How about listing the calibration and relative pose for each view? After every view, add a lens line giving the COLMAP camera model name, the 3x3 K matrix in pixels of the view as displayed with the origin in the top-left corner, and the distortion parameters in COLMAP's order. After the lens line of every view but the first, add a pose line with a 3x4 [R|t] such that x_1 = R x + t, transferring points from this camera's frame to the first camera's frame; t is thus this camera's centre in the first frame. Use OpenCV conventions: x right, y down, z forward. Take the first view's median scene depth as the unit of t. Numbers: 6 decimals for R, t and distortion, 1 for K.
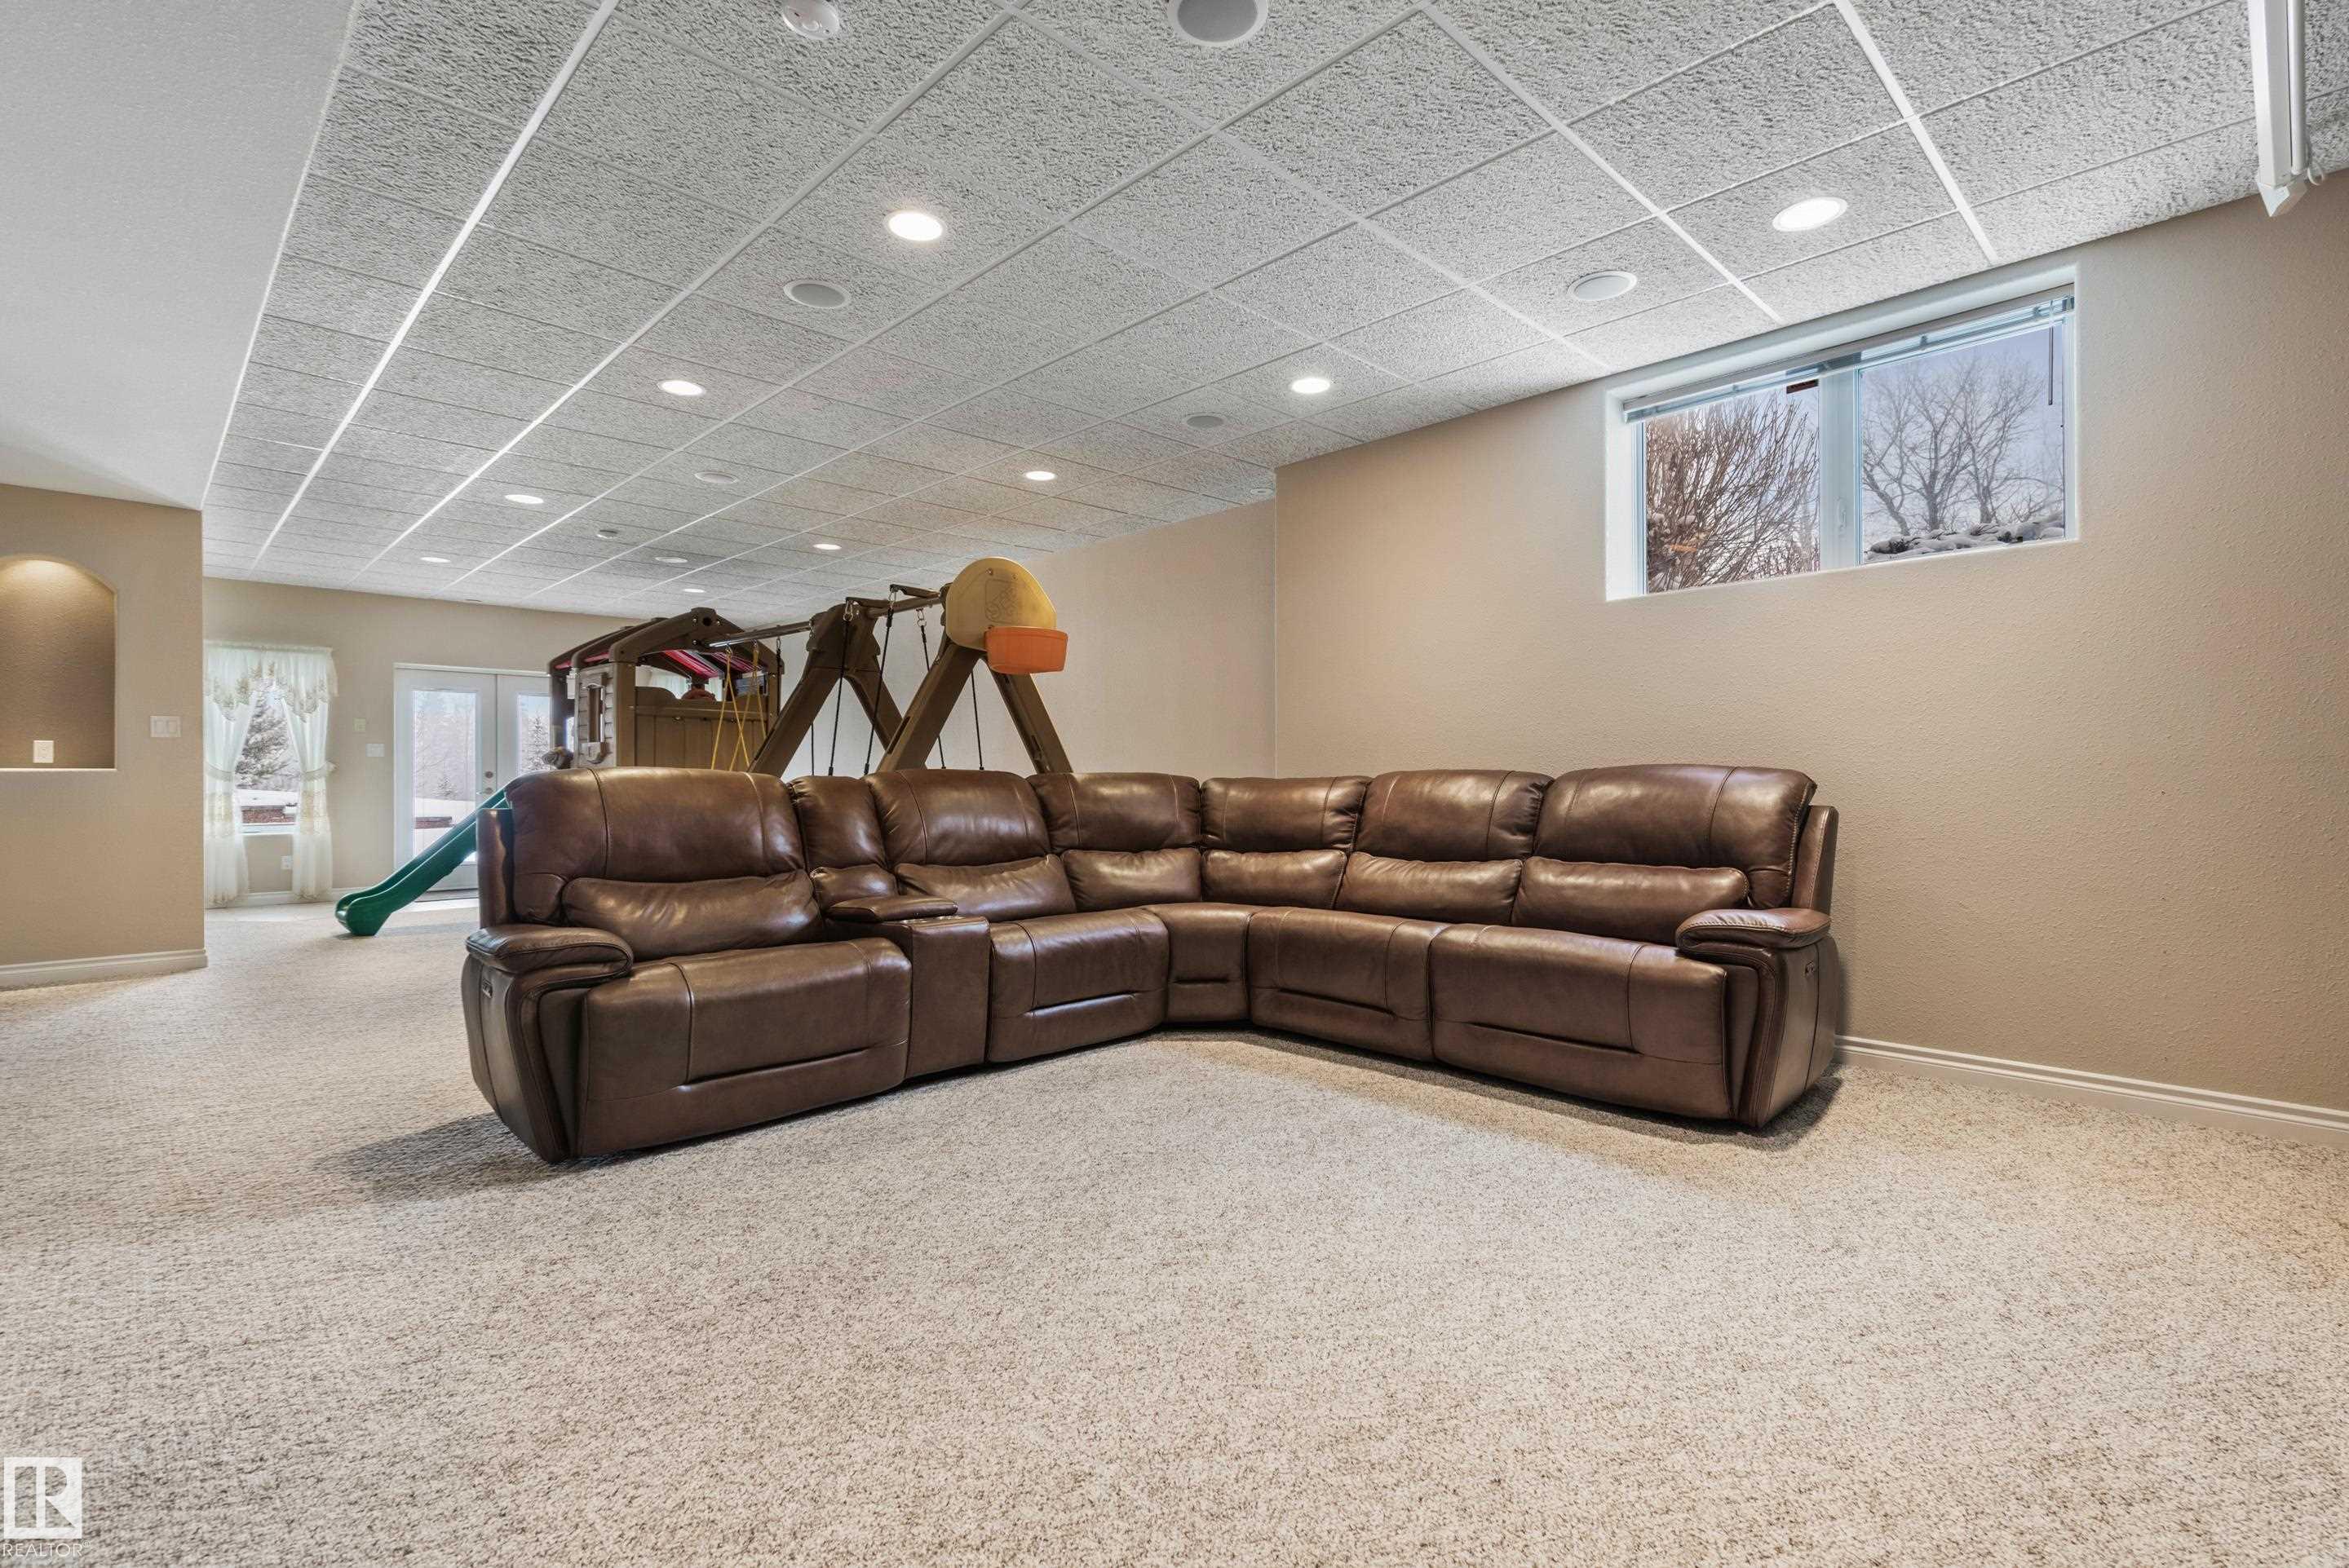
lens RADIAL K [[1072.9, 0, 1174.1], [0, 1072.9, 774.8], [0, 0, 1]] dist [0.018798, -0.000581]
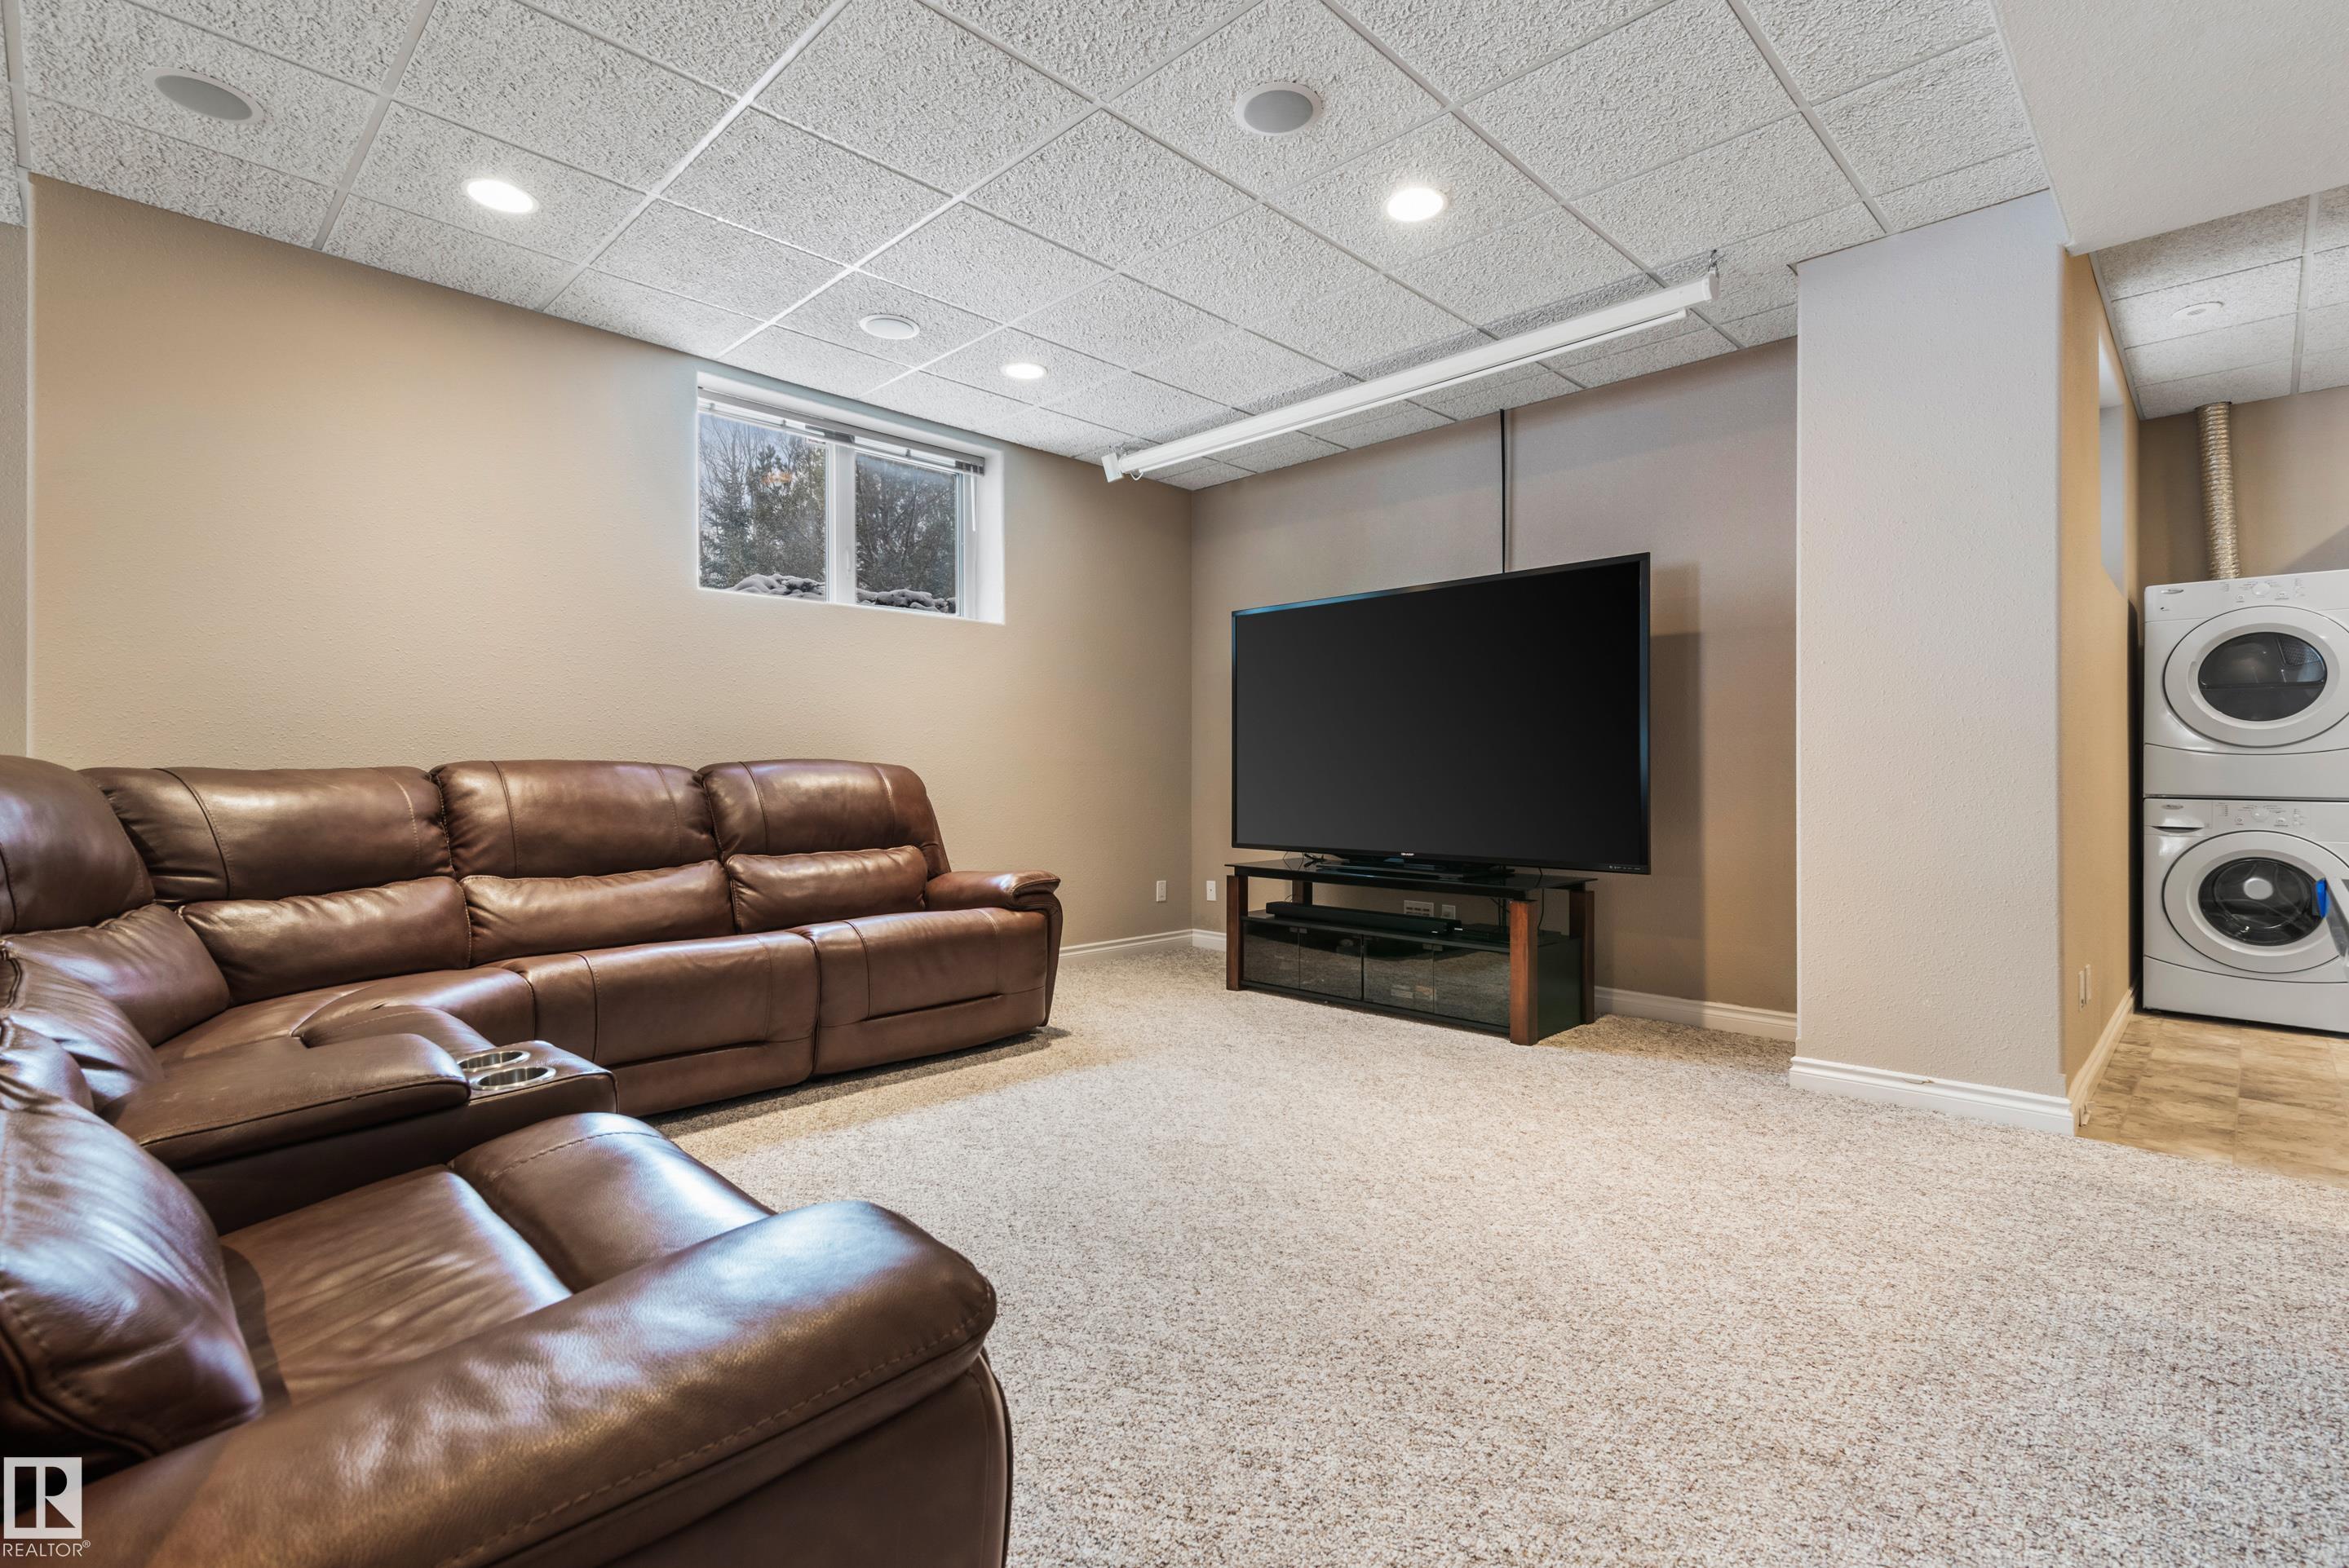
lens RADIAL K [[1086.9, 0, 1177.0], [0, 1086.9, 763.2], [0, 0, 1]] dist [0.017793, -0.000104]
pose [[-0.024548, 0.011715, 0.999630, -0.775135], [-0.005192, 0.999916, -0.011846, 0.006628], [-0.999685, -0.005480, -0.024486, 0.783570]]
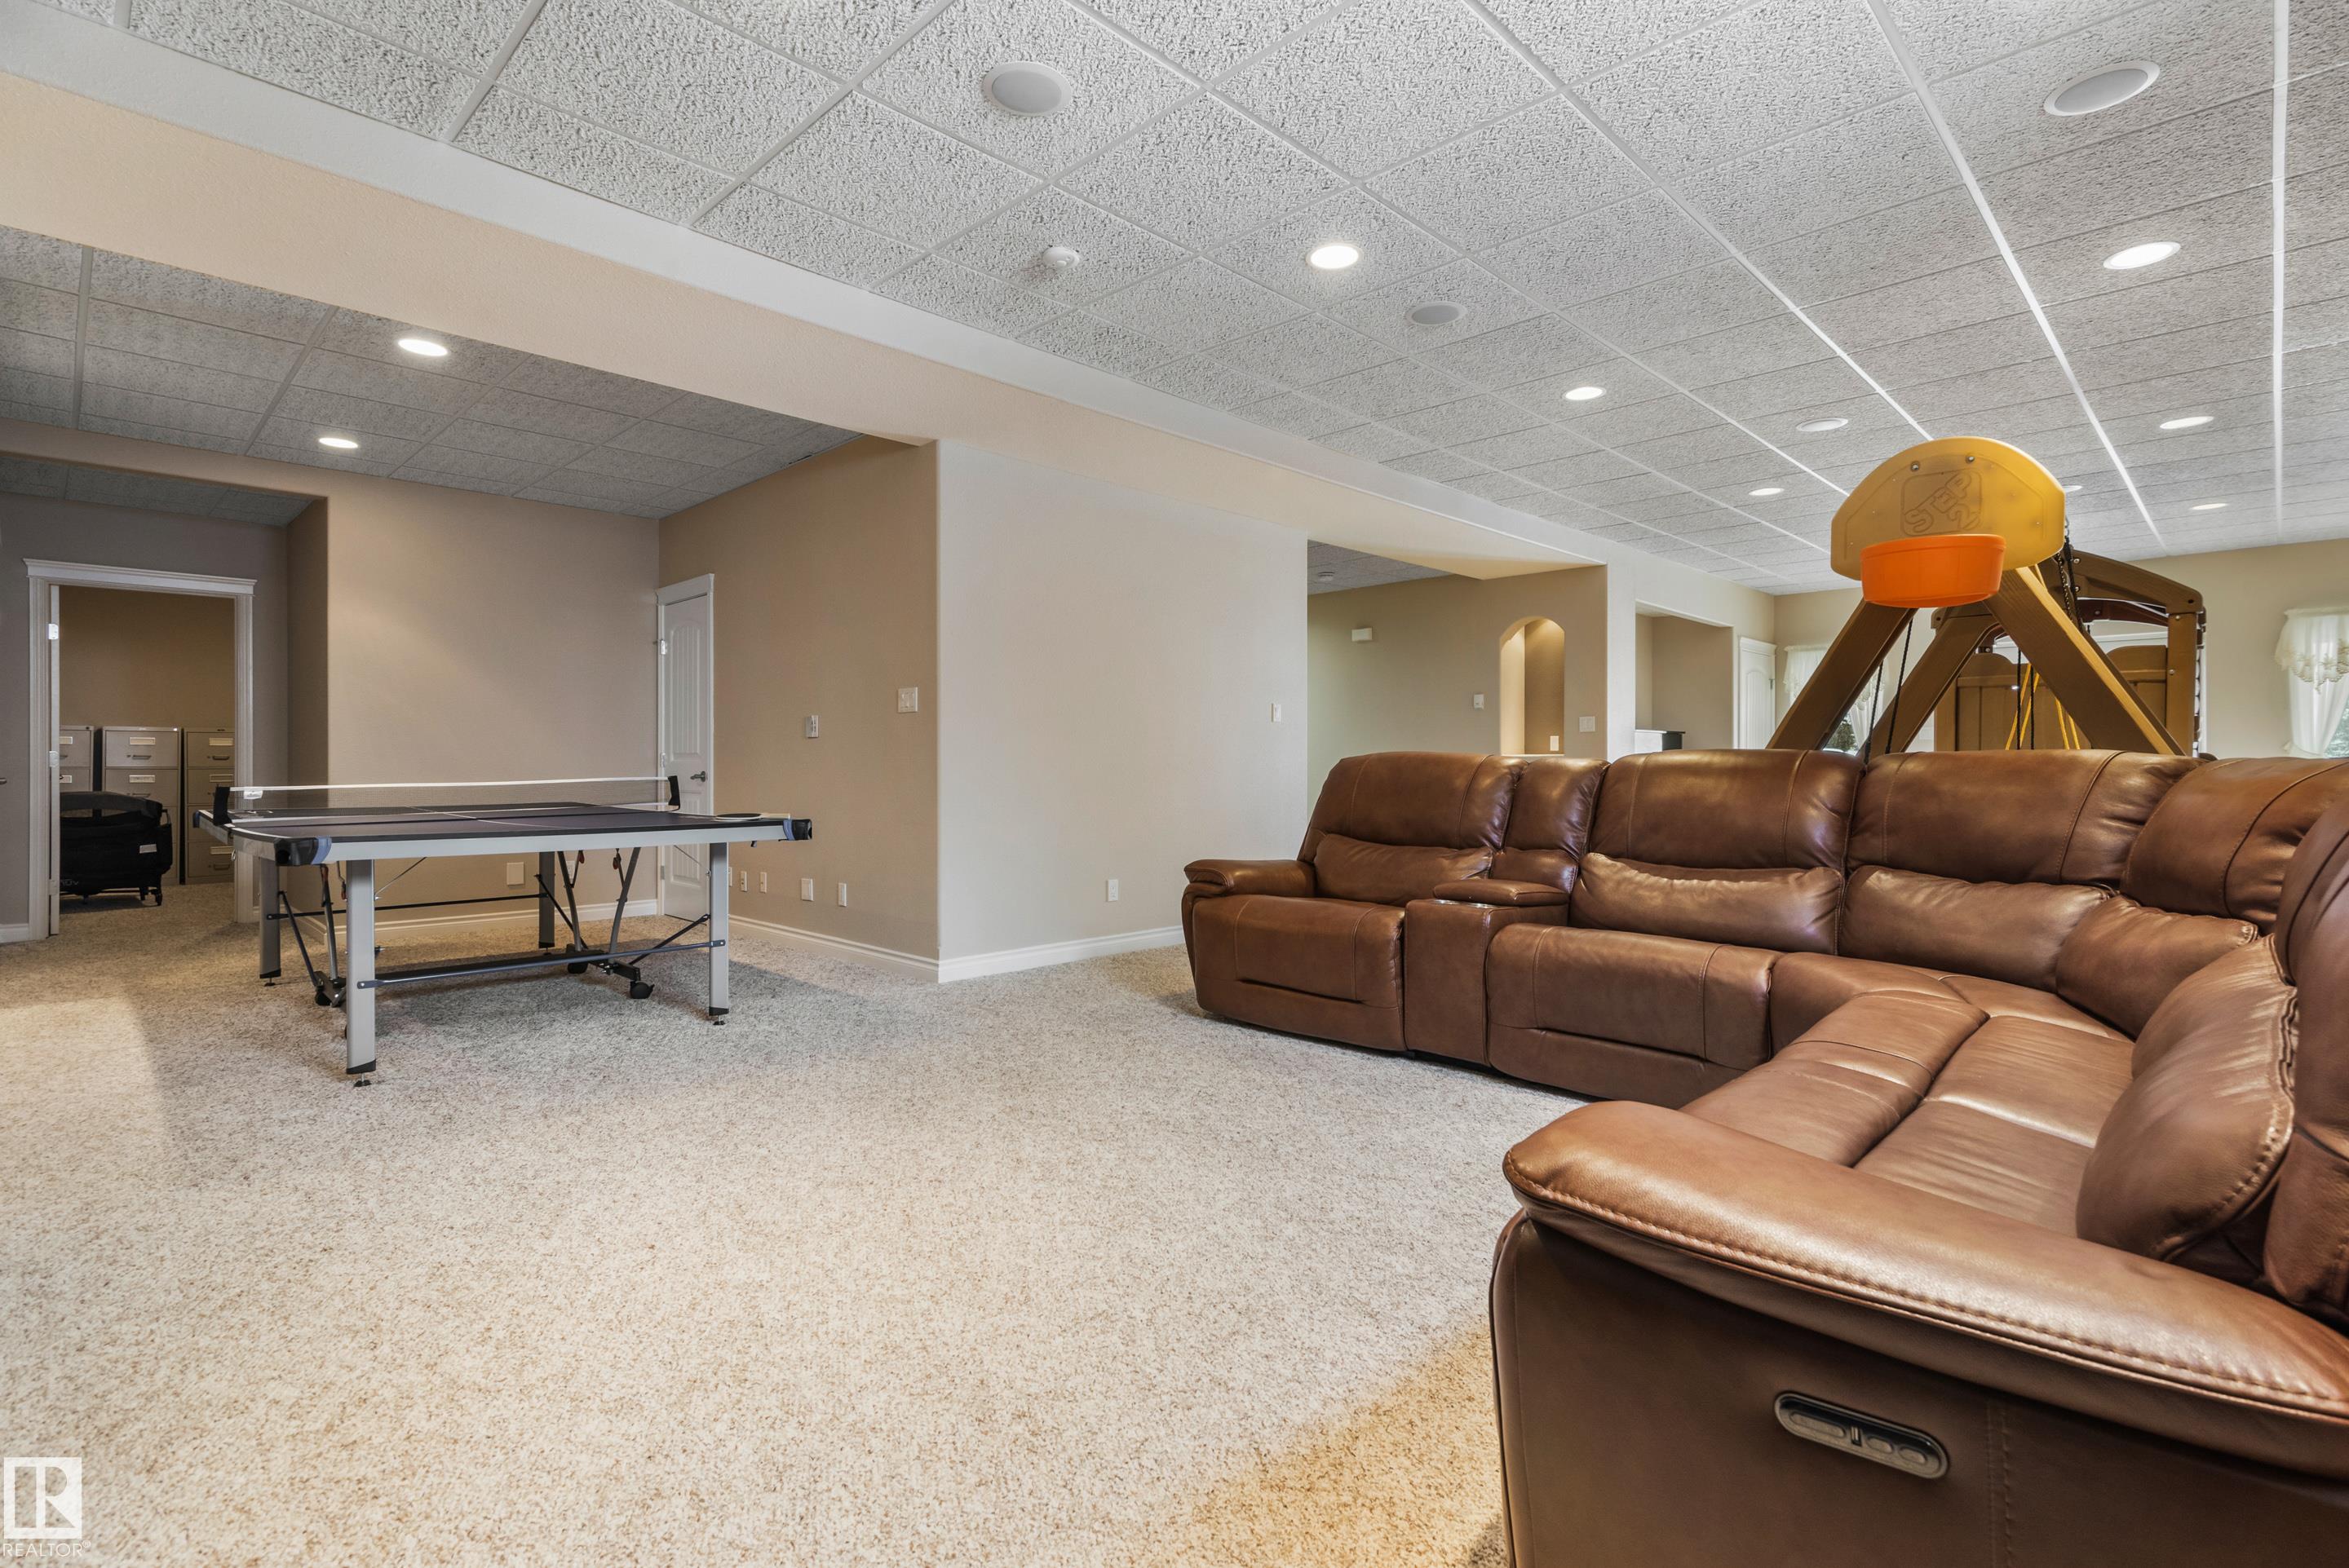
lens RADIAL K [[1086.9, 0, 1177.0], [0, 1086.9, 763.2], [0, 0, 1]] dist [0.017793, -0.000104]
pose [[0.025836, 0.001654, -0.999665, 0.829887], [0.003923, 0.999991, 0.001756, 0.003737], [0.999658, -0.003967, 0.025830, 0.778281]]
